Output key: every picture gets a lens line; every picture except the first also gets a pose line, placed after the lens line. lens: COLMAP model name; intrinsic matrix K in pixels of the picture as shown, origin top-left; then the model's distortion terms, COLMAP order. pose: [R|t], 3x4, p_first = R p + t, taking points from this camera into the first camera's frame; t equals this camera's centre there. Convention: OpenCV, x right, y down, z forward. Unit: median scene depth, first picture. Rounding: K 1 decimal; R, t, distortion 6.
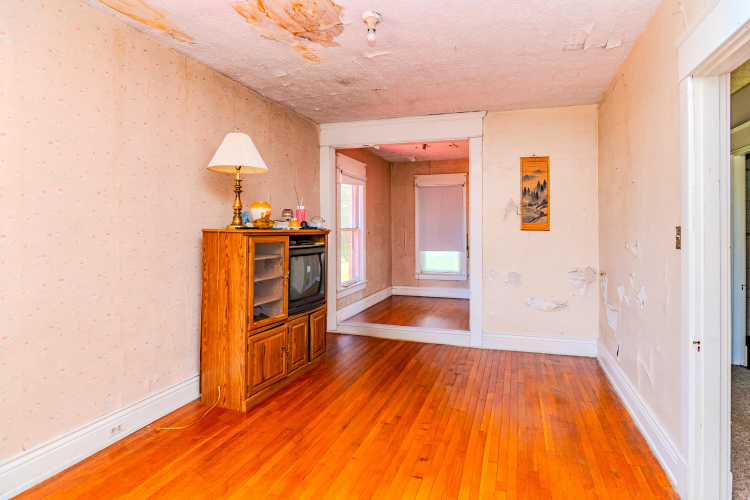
lens RADIAL K [[381.5, 0, 380.5], [0, 381.5, 226.3], [0, 0, 1]] dist [-0.004327, -0.000819]
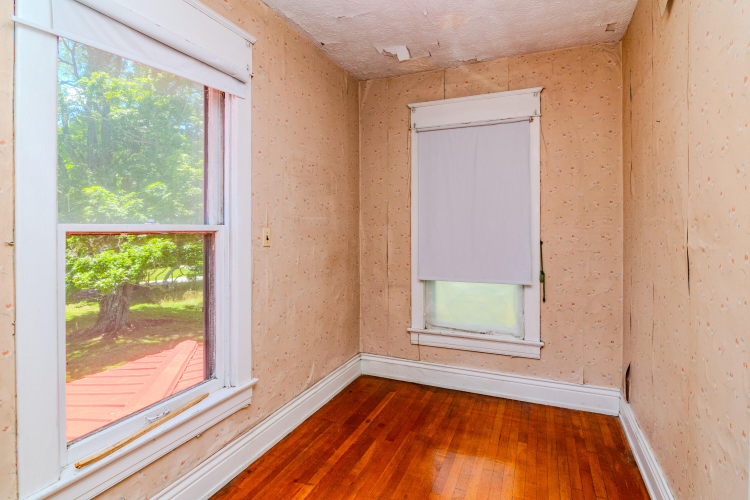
lens RADIAL K [[381.5, 0, 380.5], [0, 381.5, 226.3], [0, 0, 1]] dist [-0.004327, -0.000819]
pose [[0.998467, -0.000929, -0.055350, 0.165501], [0.001132, 0.999993, 0.003642, 0.008402], [0.055346, -0.003699, 0.998460, 1.175642]]
